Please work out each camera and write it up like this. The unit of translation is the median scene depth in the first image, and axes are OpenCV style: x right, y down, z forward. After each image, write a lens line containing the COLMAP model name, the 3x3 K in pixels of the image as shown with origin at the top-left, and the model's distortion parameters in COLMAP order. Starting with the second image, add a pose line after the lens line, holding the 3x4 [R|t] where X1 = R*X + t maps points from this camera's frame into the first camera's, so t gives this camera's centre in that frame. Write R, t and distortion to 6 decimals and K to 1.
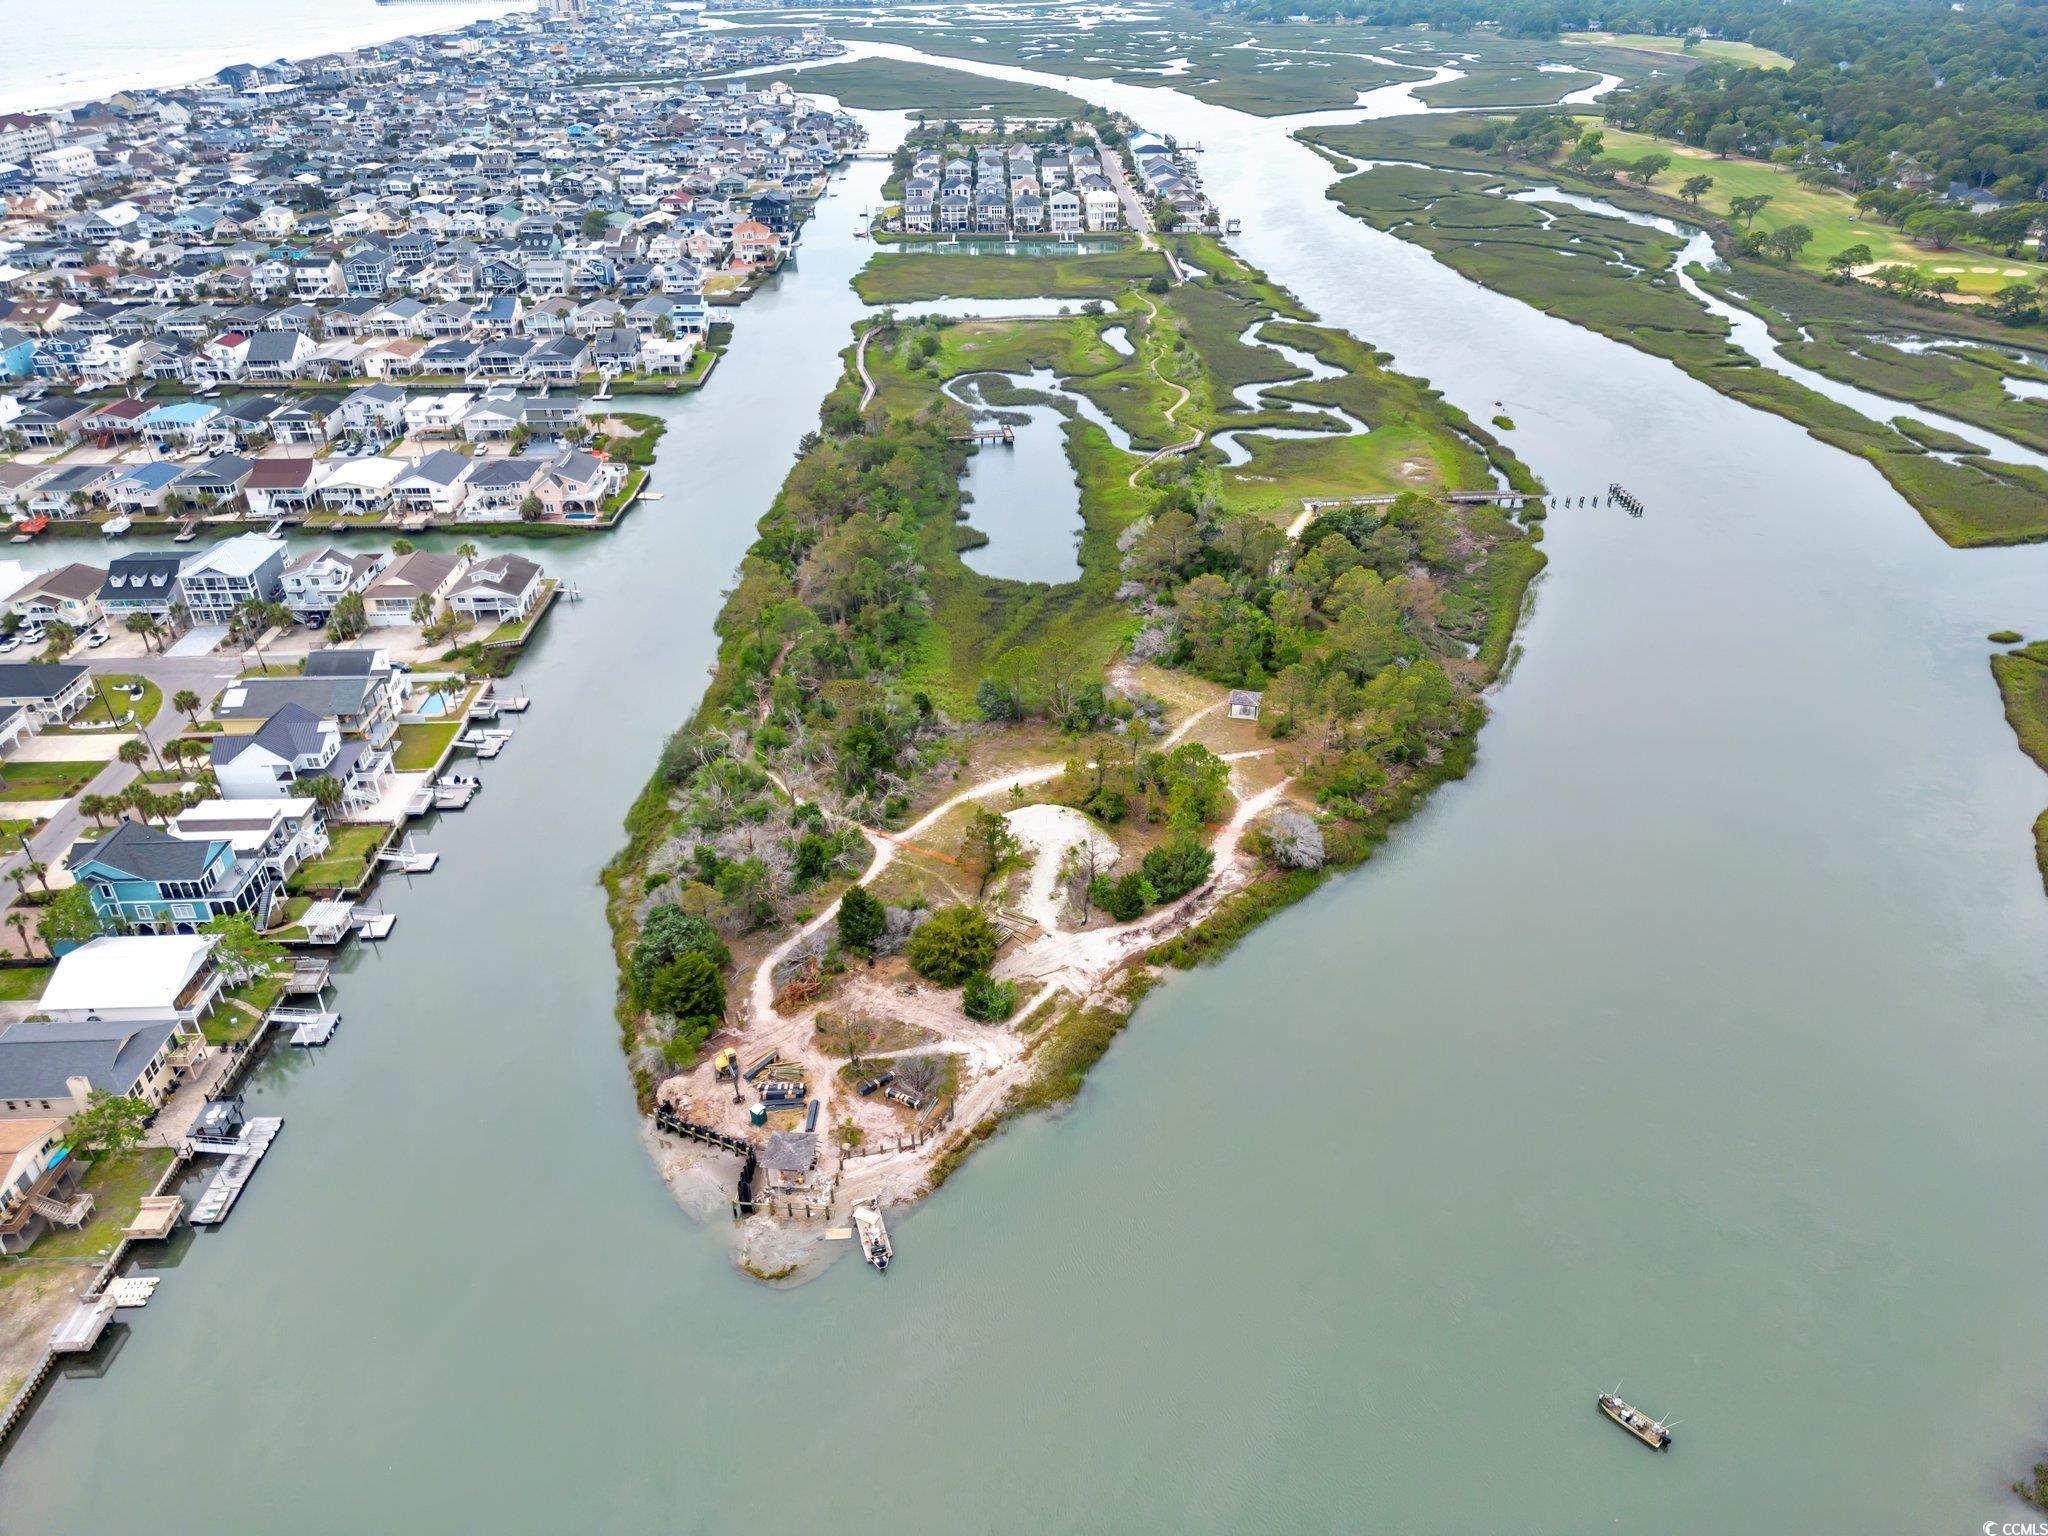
lens RADIAL K [[1427.2, 0, 1037.2], [0, 1427.2, 768.7], [0, 0, 1]] dist [0.086741, -0.089119]
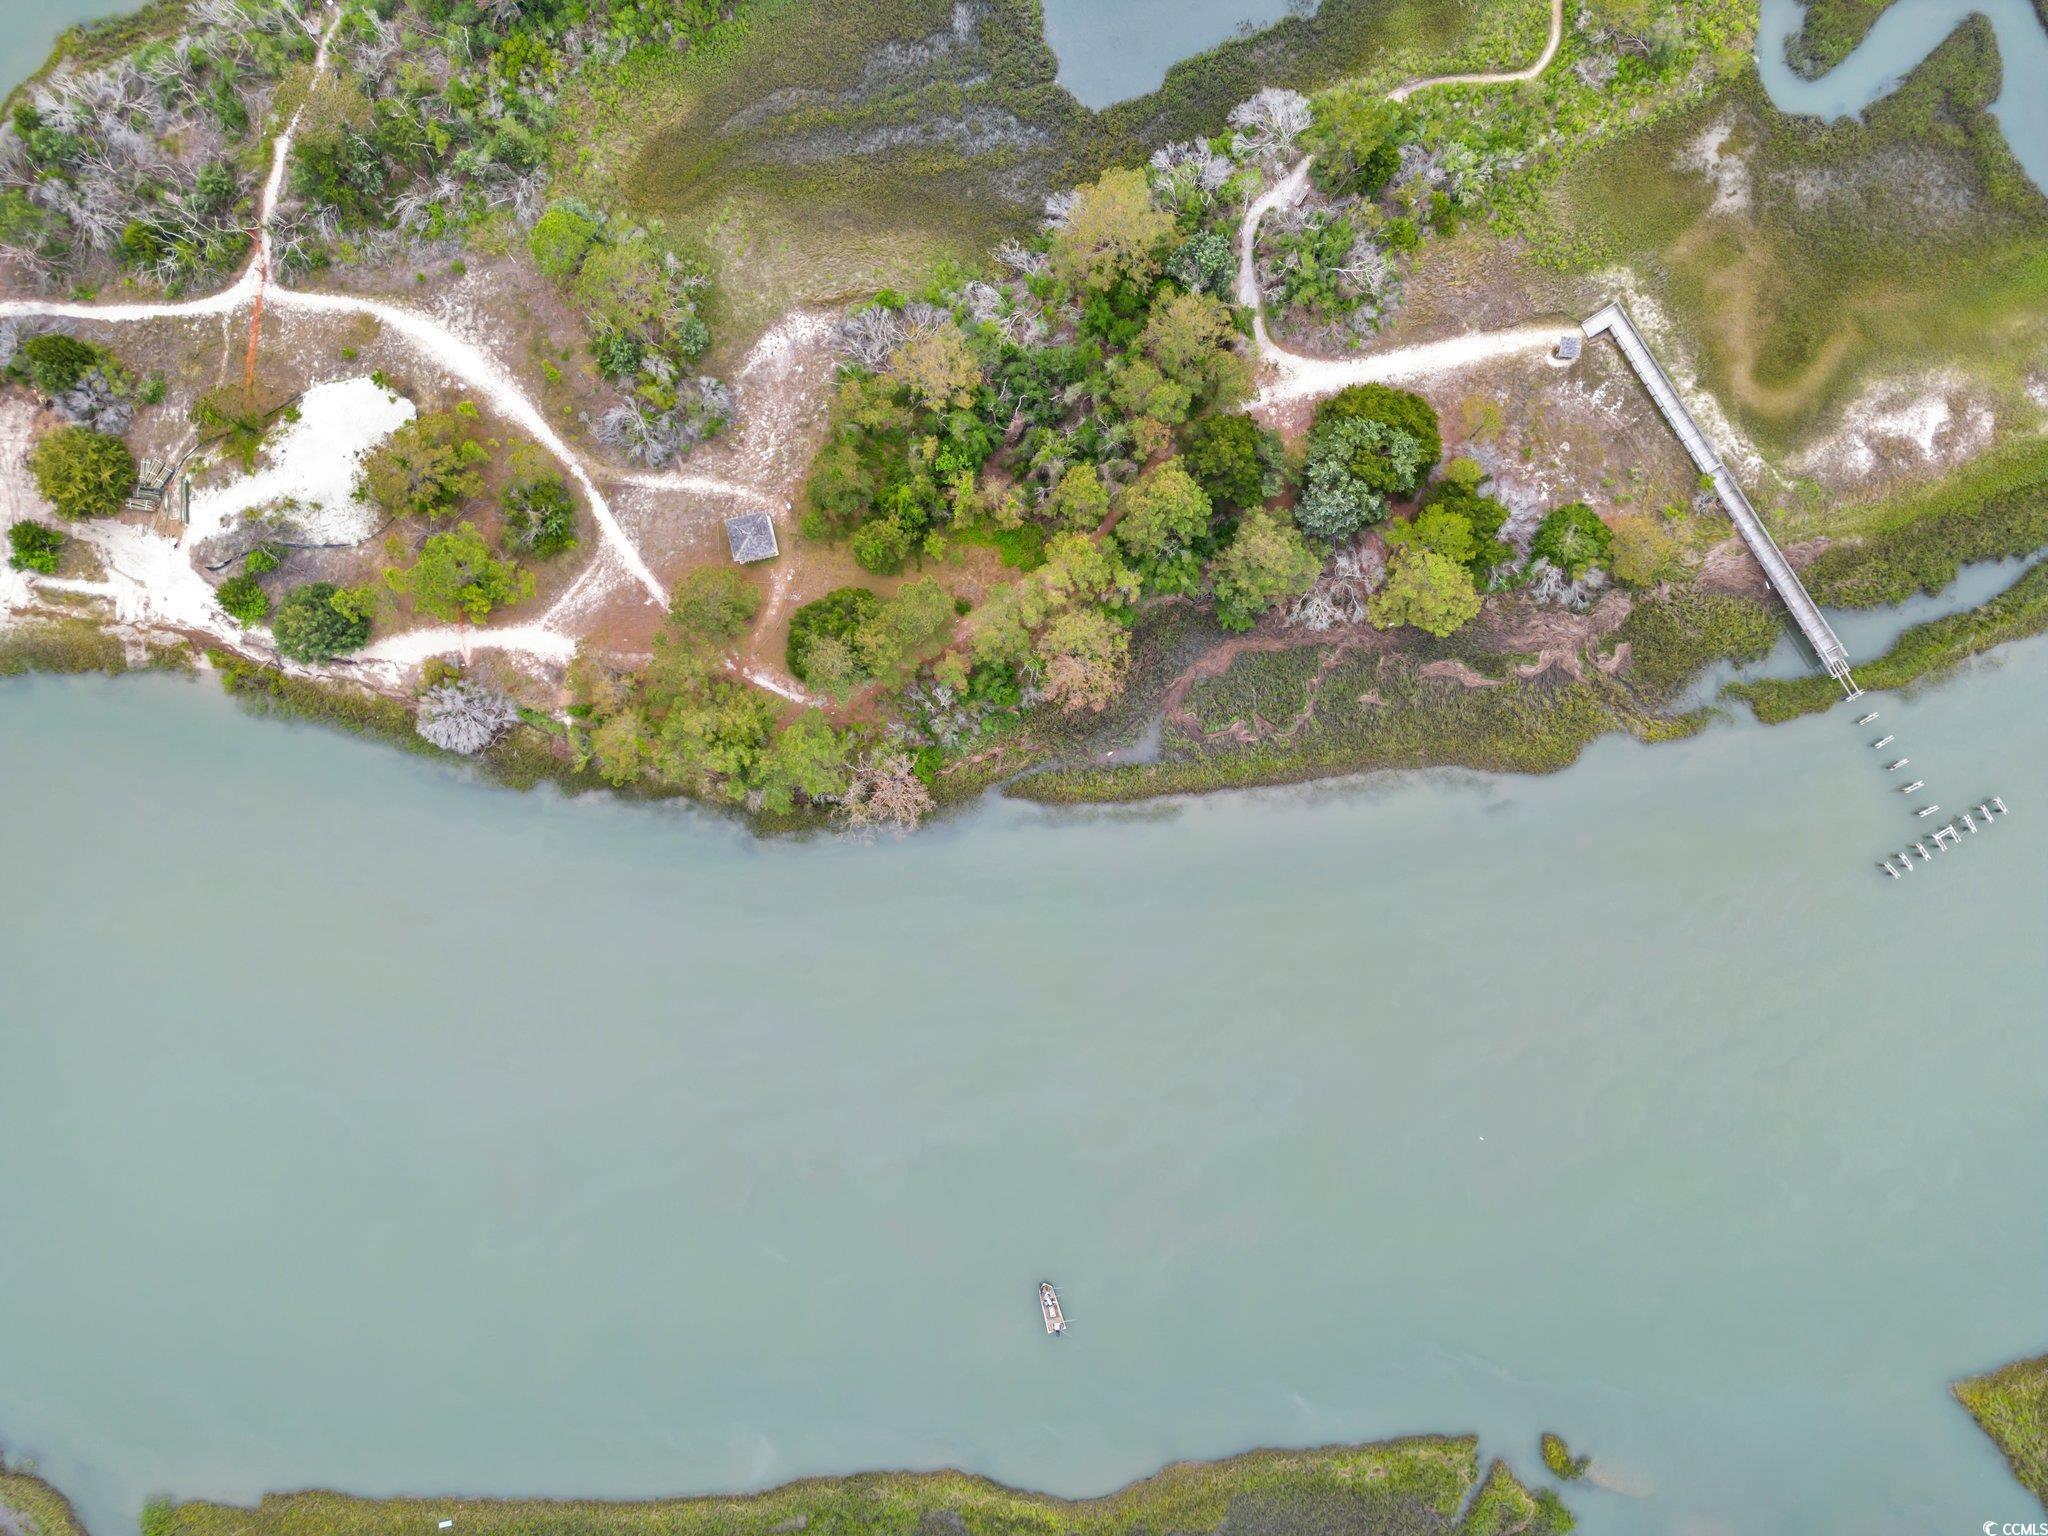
lens RADIAL K [[1427.2, 0, 1037.2], [0, 1427.2, 768.7], [0, 0, 1]] dist [0.086741, -0.089119]
pose [[0.485373, 0.874024, -0.022242, 0.411000], [-0.425801, 0.258526, 0.867097, -0.868933], [0.763614, -0.411395, 0.497642, 0.861274]]
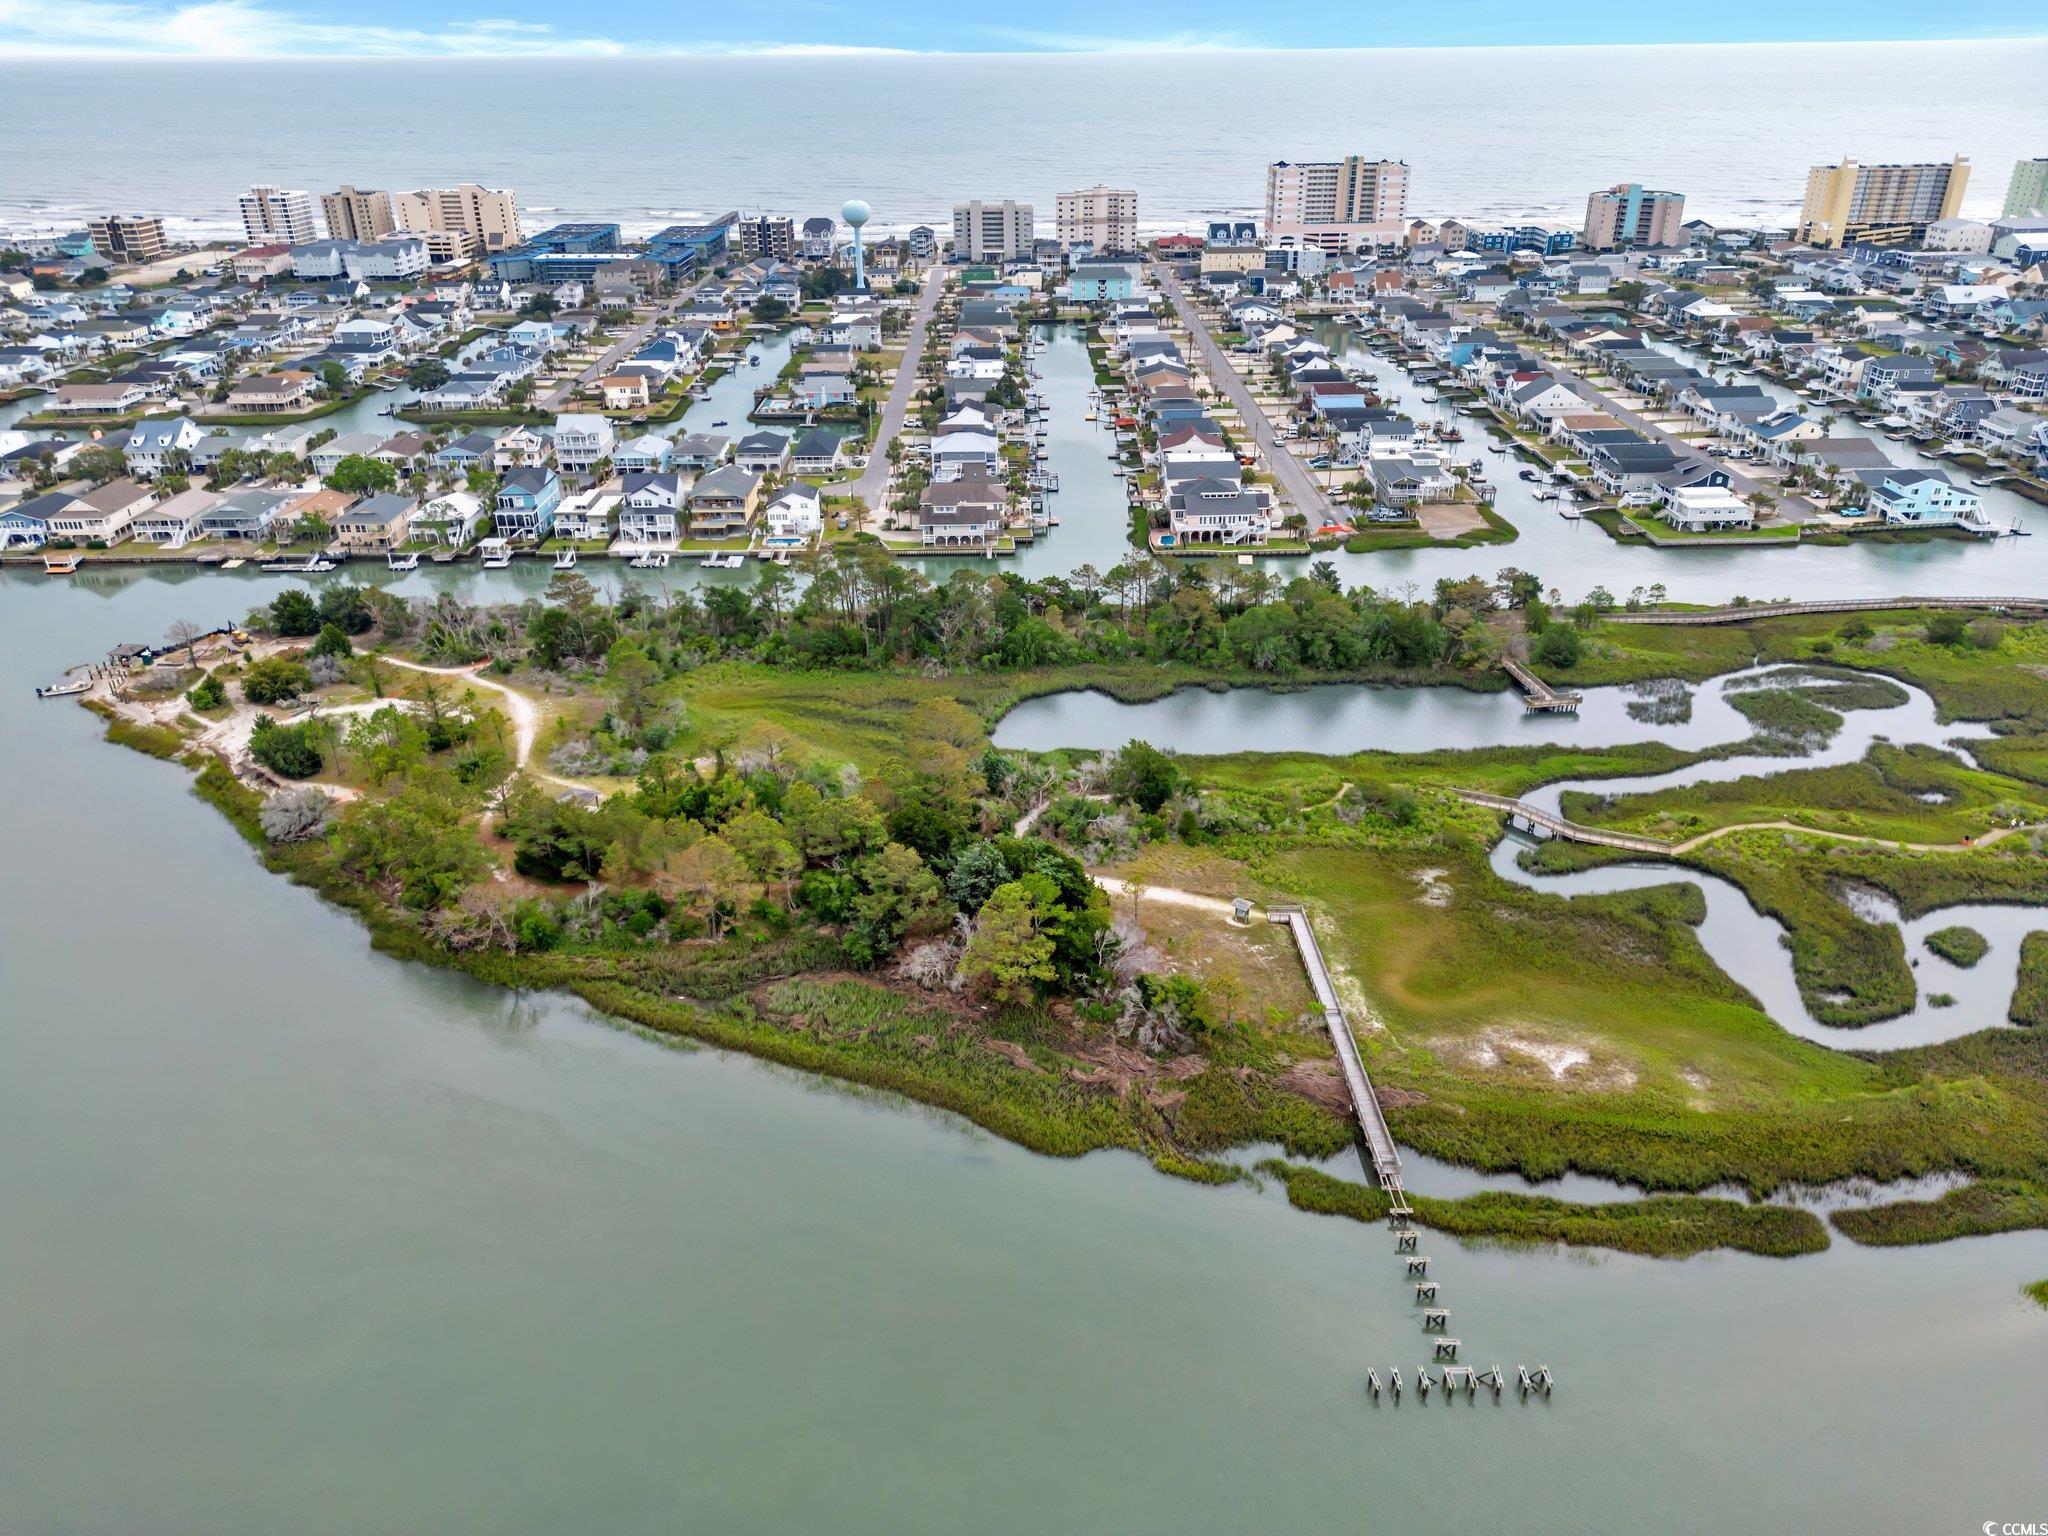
lens RADIAL K [[1427.2, 0, 1037.2], [0, 1427.2, 768.7], [0, 0, 1]] dist [0.086741, -0.089119]
pose [[-0.012621, 0.454843, -0.890482, 1.150561], [-0.495869, 0.770487, 0.400580, -0.697495], [0.868306, 0.446618, 0.215818, 1.285139]]
